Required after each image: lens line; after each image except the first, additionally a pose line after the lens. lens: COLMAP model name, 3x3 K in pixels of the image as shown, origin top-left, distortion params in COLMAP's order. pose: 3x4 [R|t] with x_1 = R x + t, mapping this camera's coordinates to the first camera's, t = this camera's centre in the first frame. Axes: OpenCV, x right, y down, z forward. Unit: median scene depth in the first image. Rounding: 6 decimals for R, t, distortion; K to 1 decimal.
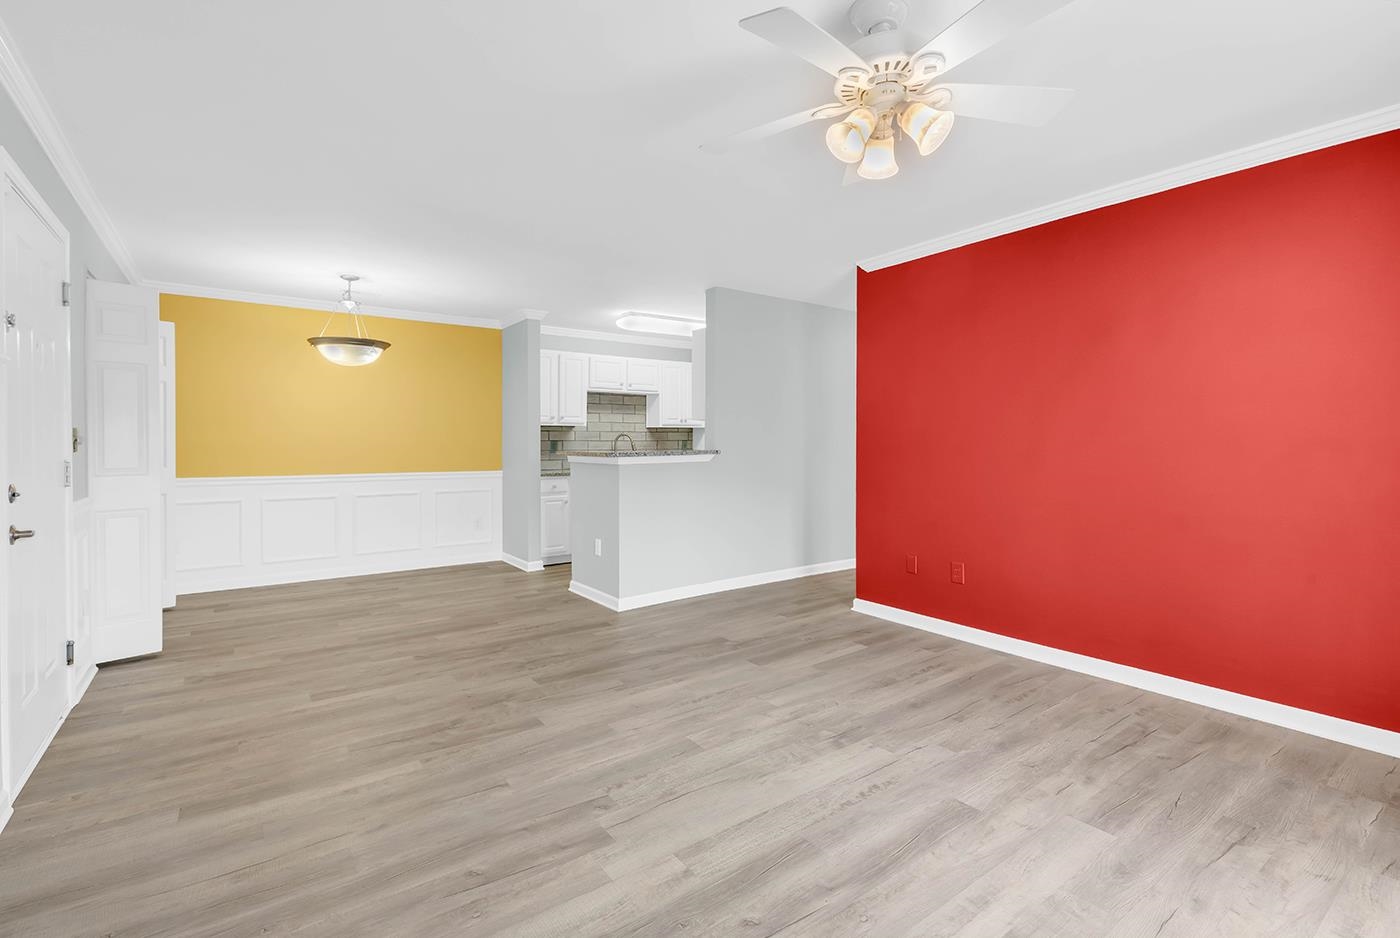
lens RADIAL K [[648.0, 0, 695.7], [0, 648.0, 441.5], [0, 0, 1]] dist [0.006046, -0.000129]
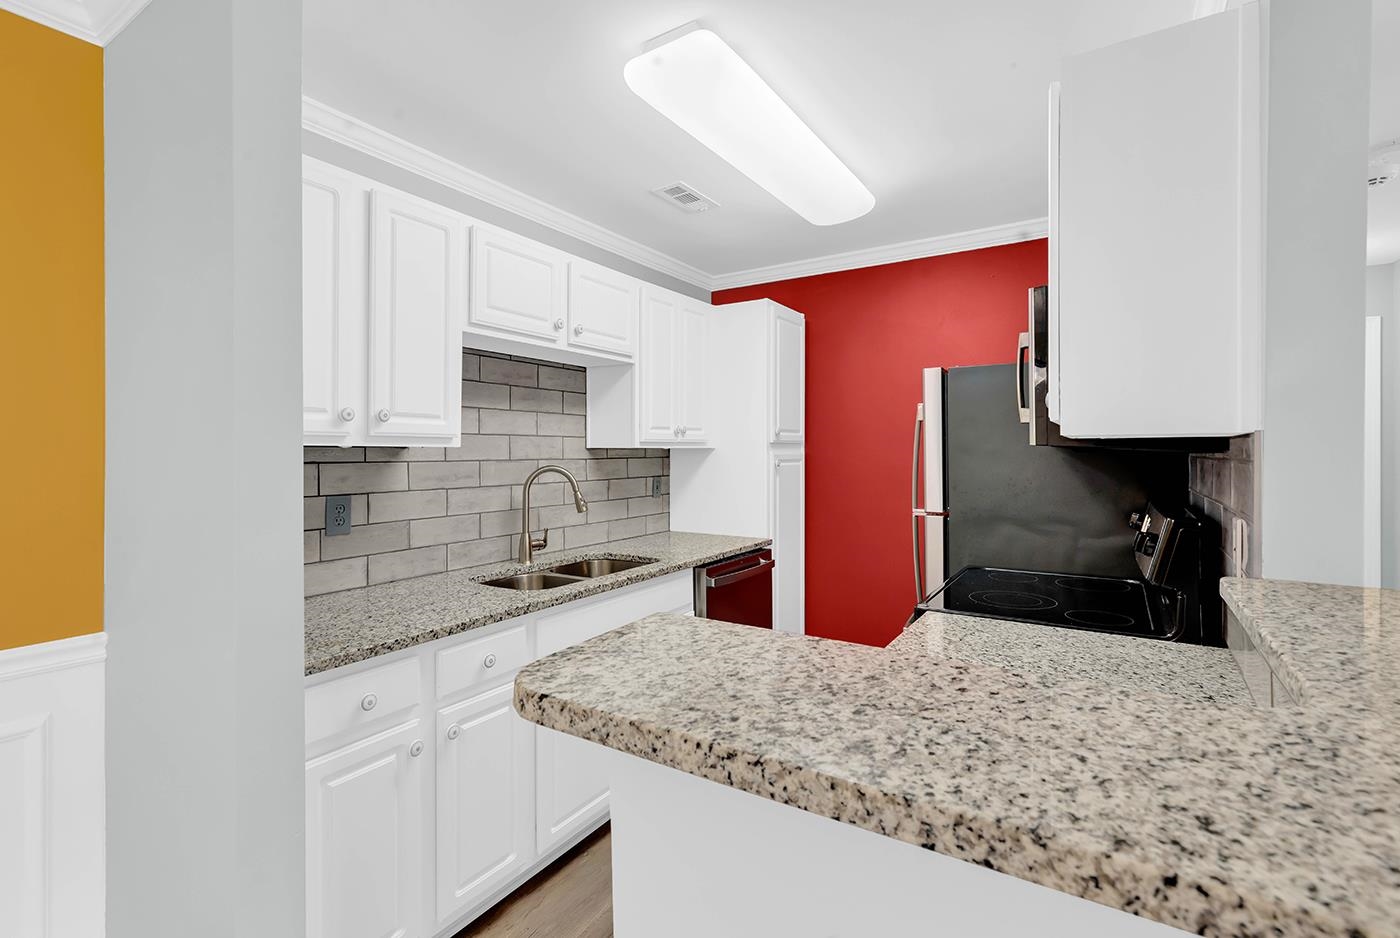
lens RADIAL K [[642.2, 0, 702.9], [0, 642.2, 450.1], [0, 0, 1]] dist [0.001183, 0.000075]
pose [[0.928300, -0.000464, 0.371833, -0.306934], [0.001817, 0.999993, -0.003291, -0.036962], [-0.371829, 0.003731, 0.928294, 1.178615]]
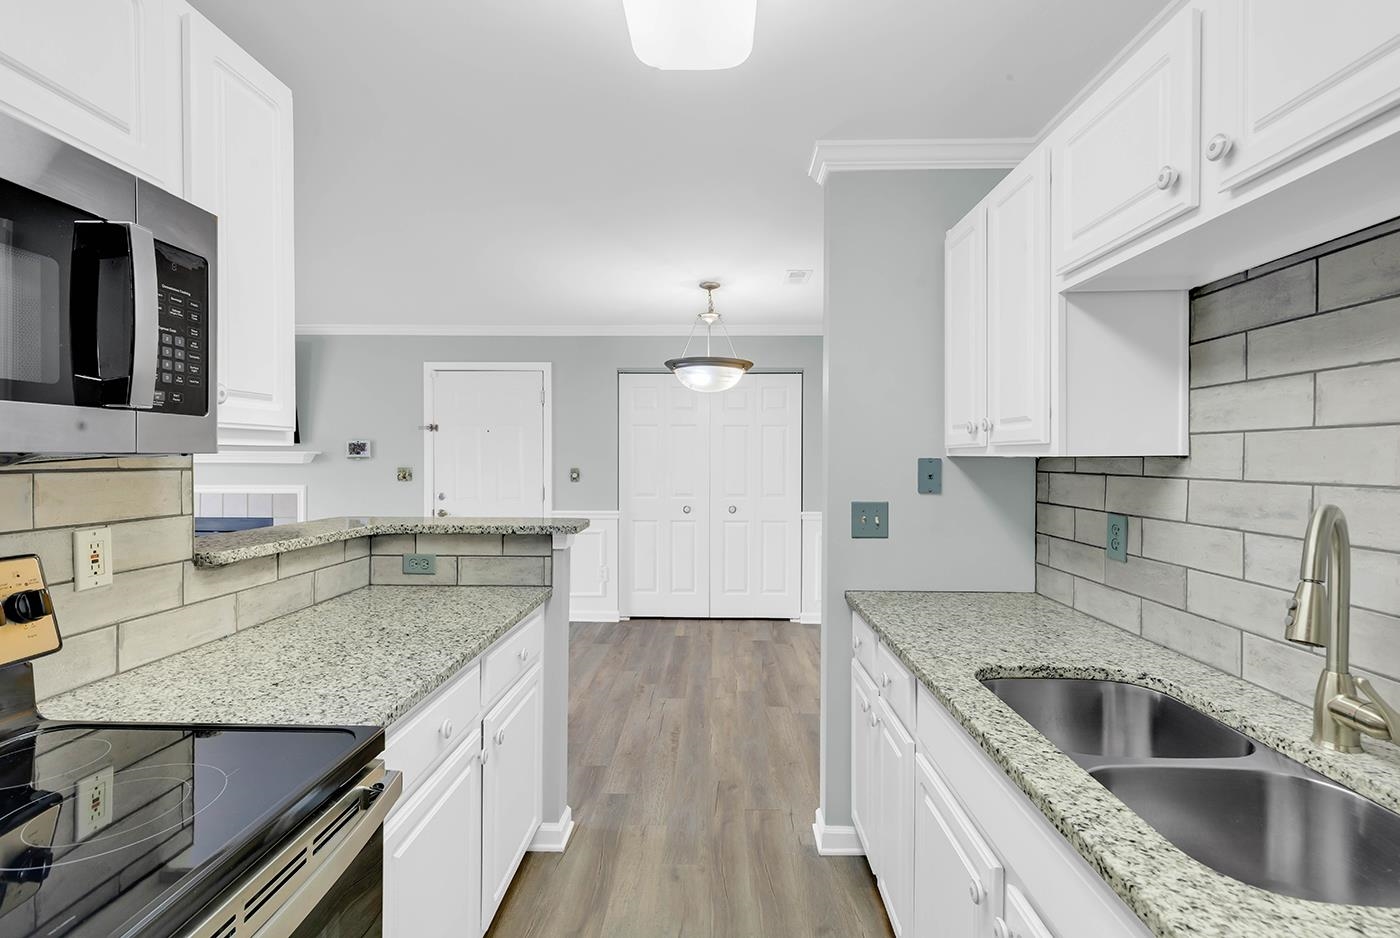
lens RADIAL K [[609.9, 0, 706.3], [0, 609.9, 463.6], [0, 0, 1]] dist [0.000712, -0.000054]
pose [[-0.594128, 0.005365, -0.804353, 0.122197], [-0.003239, 0.999954, 0.009062, -0.040006], [0.804364, 0.007990, -0.594083, 1.799619]]
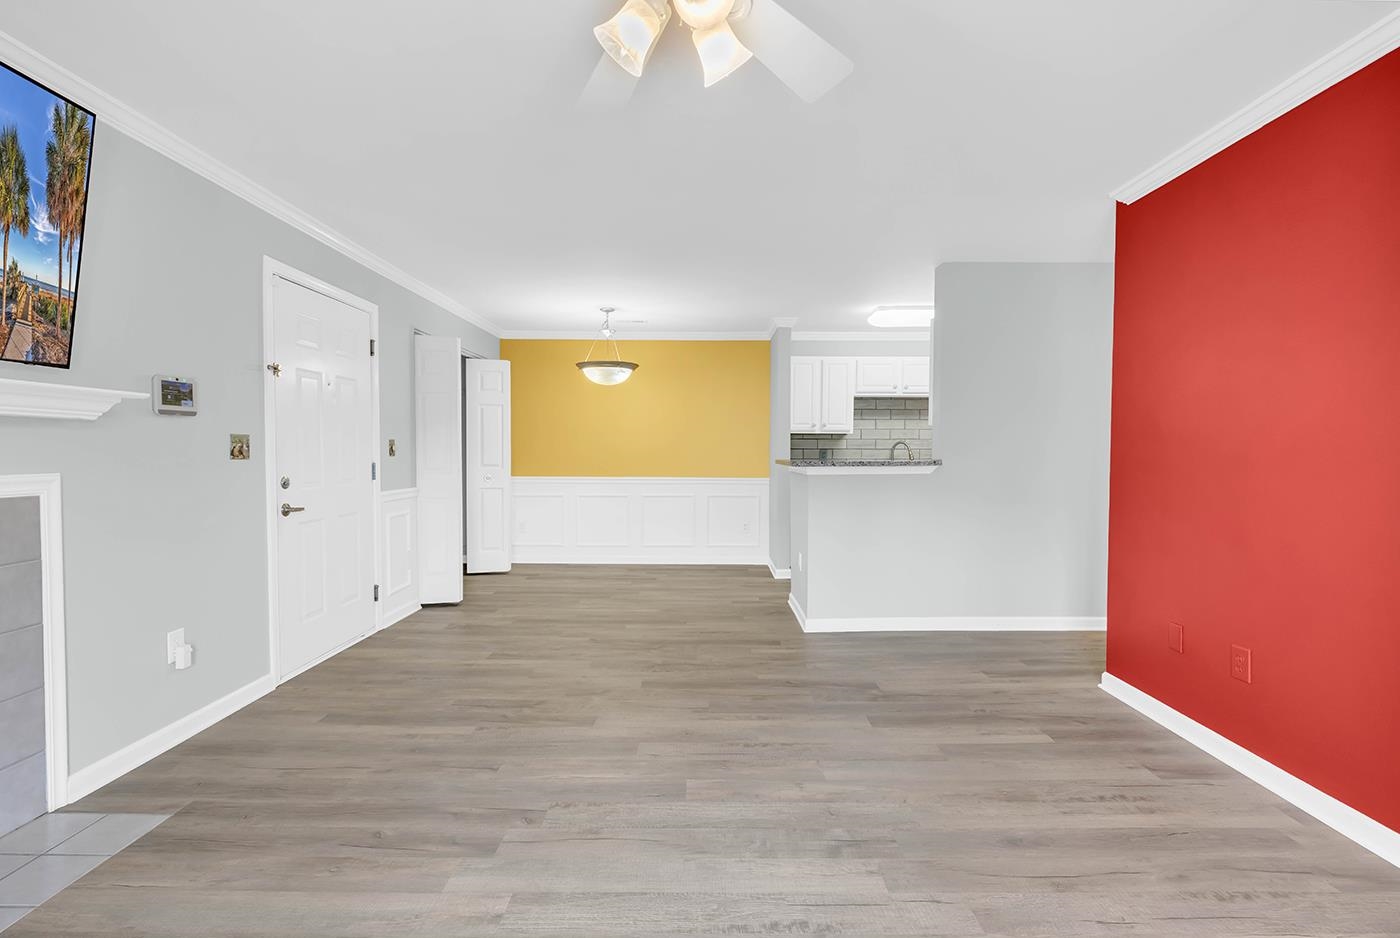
lens RADIAL K [[631.4, 0, 700.0], [0, 631.4, 469.0], [0, 0, 1]] dist [0.004781, -0.000529]
pose [[0.806545, 0.020390, -0.590821, 0.346114], [-0.001974, 0.999492, 0.031798, -0.001797], [0.591169, -0.024480, 0.806176, 0.215712]]
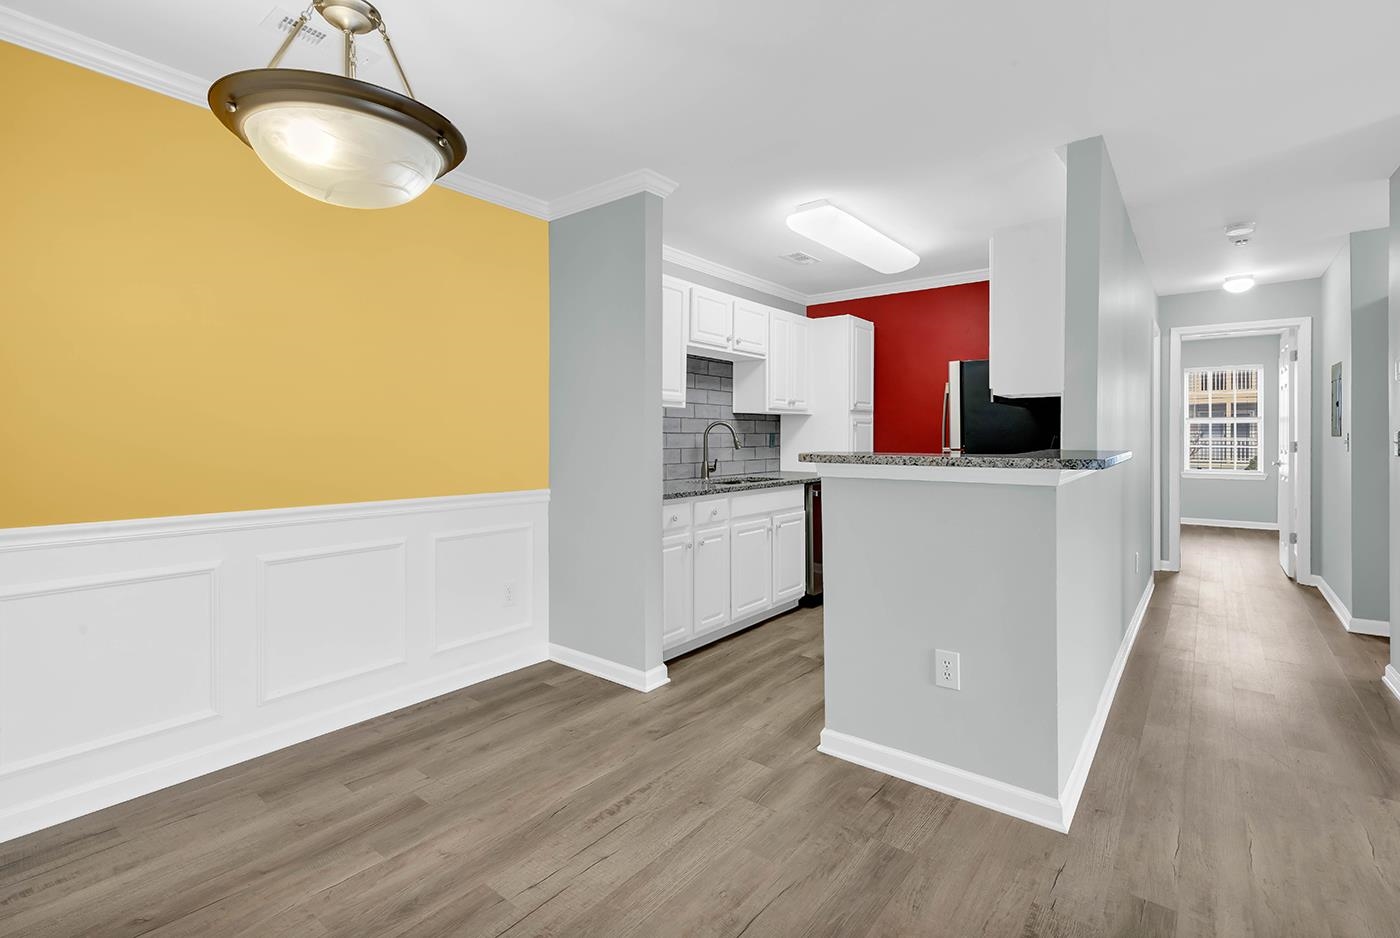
lens RADIAL K [[648.0, 0, 695.7], [0, 648.0, 441.5], [0, 0, 1]] dist [0.006046, -0.000129]
pose [[0.961798, -0.000923, 0.273757, -0.555884], [-0.000837, 0.999980, 0.006312, 0.004683], [-0.273757, -0.006300, 0.961778, 0.780696]]
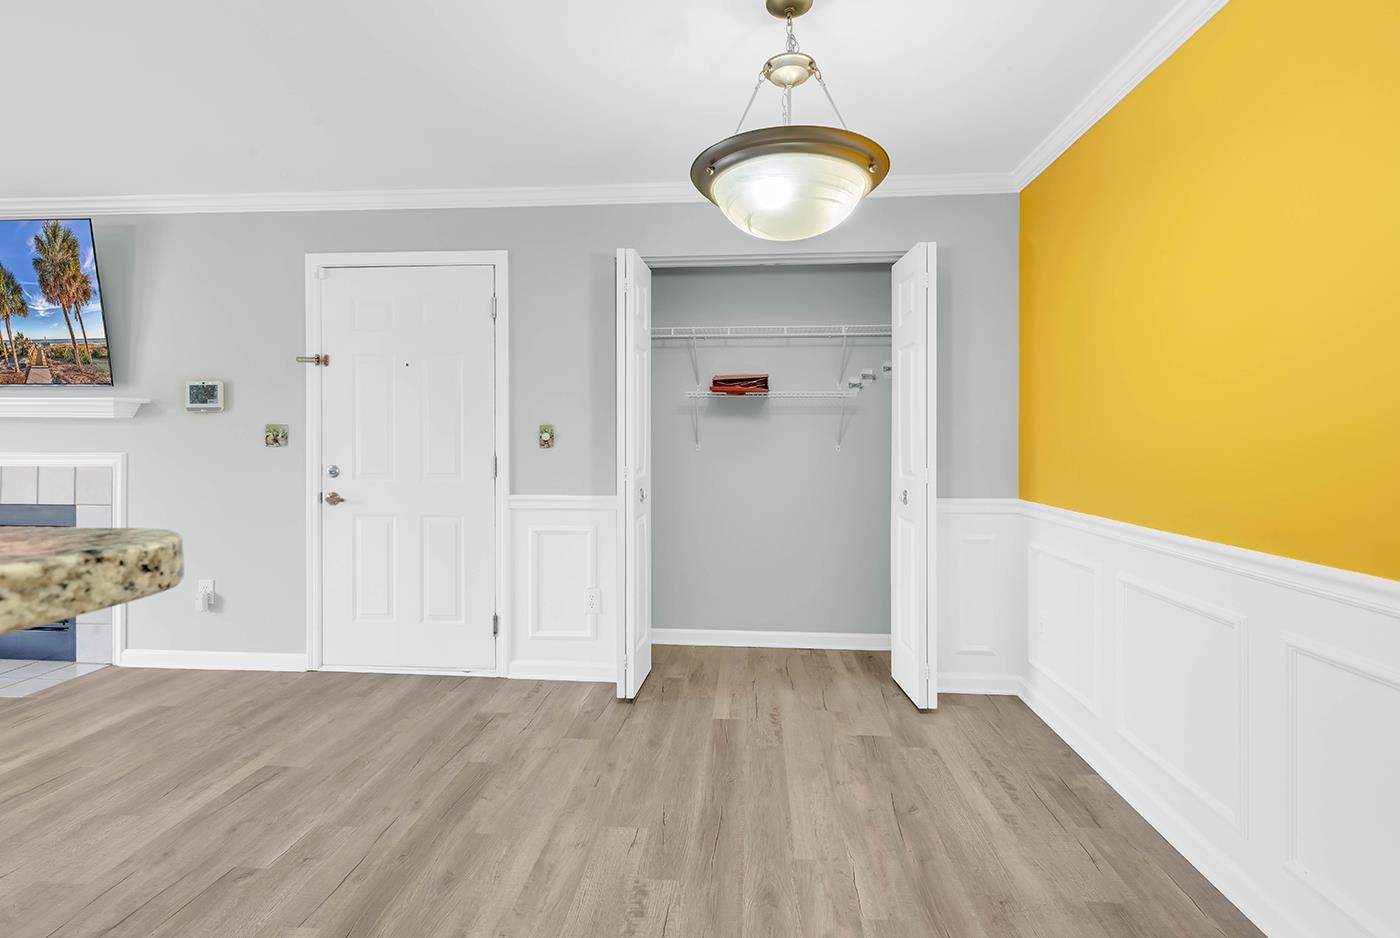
lens RADIAL K [[627.5, 0, 702.4], [0, 627.5, 443.5], [0, 0, 1]] dist [0.001693, -0.000166]
pose [[-0.641324, 0.000016, -0.767270, -0.268179], [-0.001017, 0.999999, 0.000872, 0.005971], [0.767270, 0.001339, -0.641323, 1.472308]]
